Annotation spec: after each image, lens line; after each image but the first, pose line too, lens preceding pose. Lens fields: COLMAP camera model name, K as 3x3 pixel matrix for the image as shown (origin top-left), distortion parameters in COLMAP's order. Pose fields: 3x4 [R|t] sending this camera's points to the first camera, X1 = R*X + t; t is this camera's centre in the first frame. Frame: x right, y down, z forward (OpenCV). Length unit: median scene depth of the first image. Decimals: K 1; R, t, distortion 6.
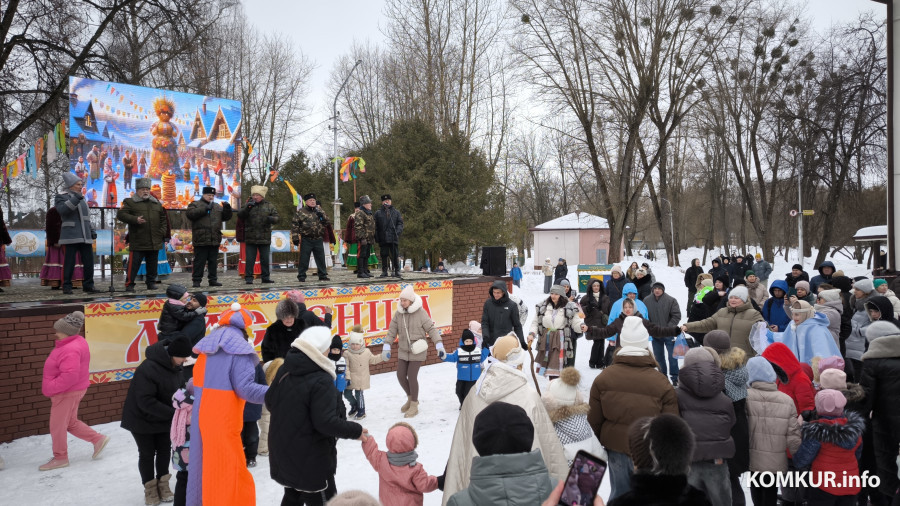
lens RADIAL K [[697.8, 0, 450.0], [0, 697.8, 253.0], [0, 0, 1]] dist [0.127953, -0.117678]
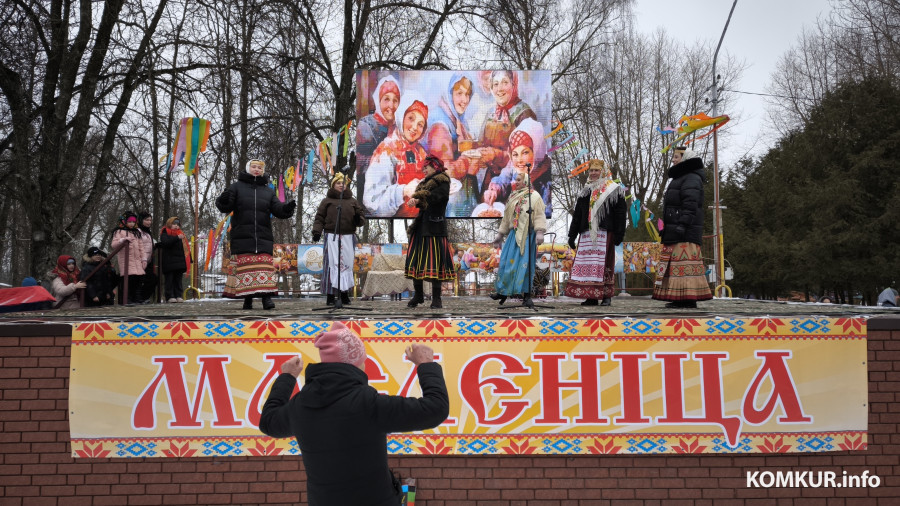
lens RADIAL K [[522.8, 0, 545.6], [0, 522.8, 275.0], [0, 0, 1]] dist [0.047331, -0.016412]
pose [[0.757102, -0.017310, -0.653067, 0.071641], [-0.017827, 0.998729, -0.047138, 0.034943], [0.653053, 0.047330, 0.755832, 0.710454]]
